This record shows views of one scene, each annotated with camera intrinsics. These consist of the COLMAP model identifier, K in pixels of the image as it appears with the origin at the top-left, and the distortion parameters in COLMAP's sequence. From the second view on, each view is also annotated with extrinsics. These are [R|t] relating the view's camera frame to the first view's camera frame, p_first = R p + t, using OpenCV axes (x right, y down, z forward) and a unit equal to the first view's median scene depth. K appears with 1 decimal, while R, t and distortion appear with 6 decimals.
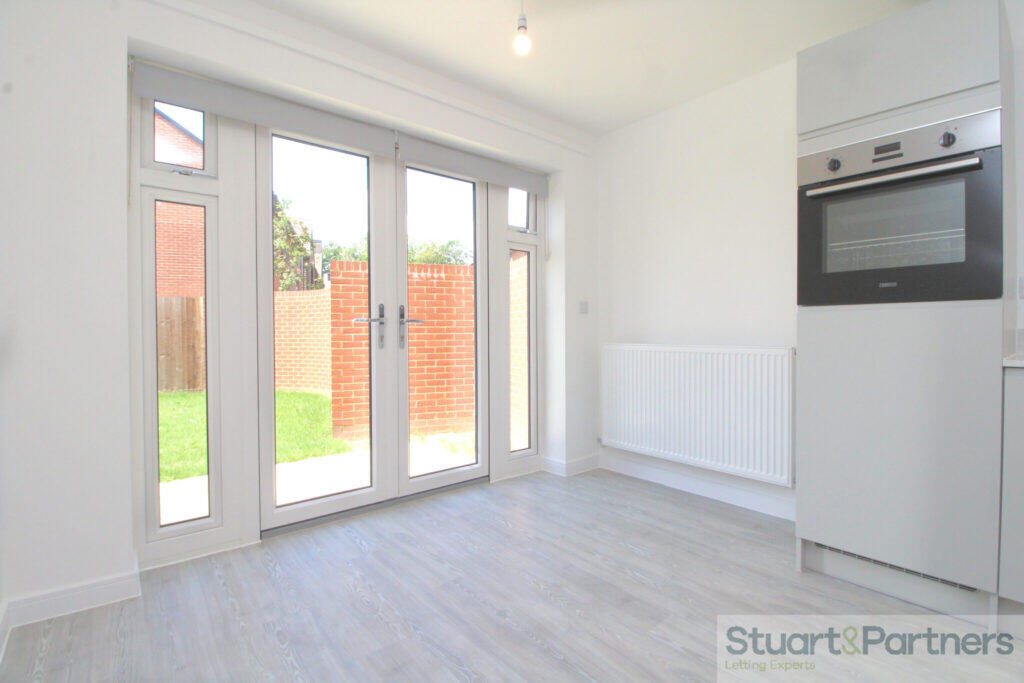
lens RADIAL K [[489.4, 0, 514.4], [0, 489.4, 337.9], [0, 0, 1]] dist [-0.005258, -0.001303]
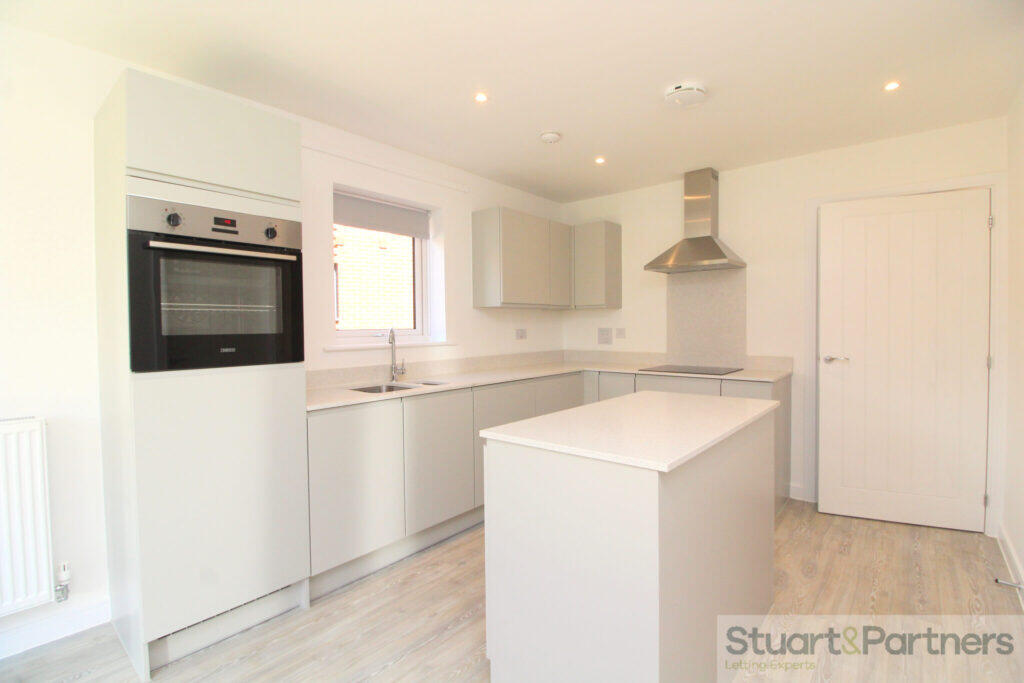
lens RADIAL K [[489.4, 0, 514.4], [0, 489.4, 337.9], [0, 0, 1]] dist [-0.005258, -0.001303]
pose [[-0.153555, -0.026235, 0.987792, -0.378041], [0.016569, 0.999439, 0.029120, -0.152168], [-0.988001, 0.020838, -0.153034, 0.527203]]
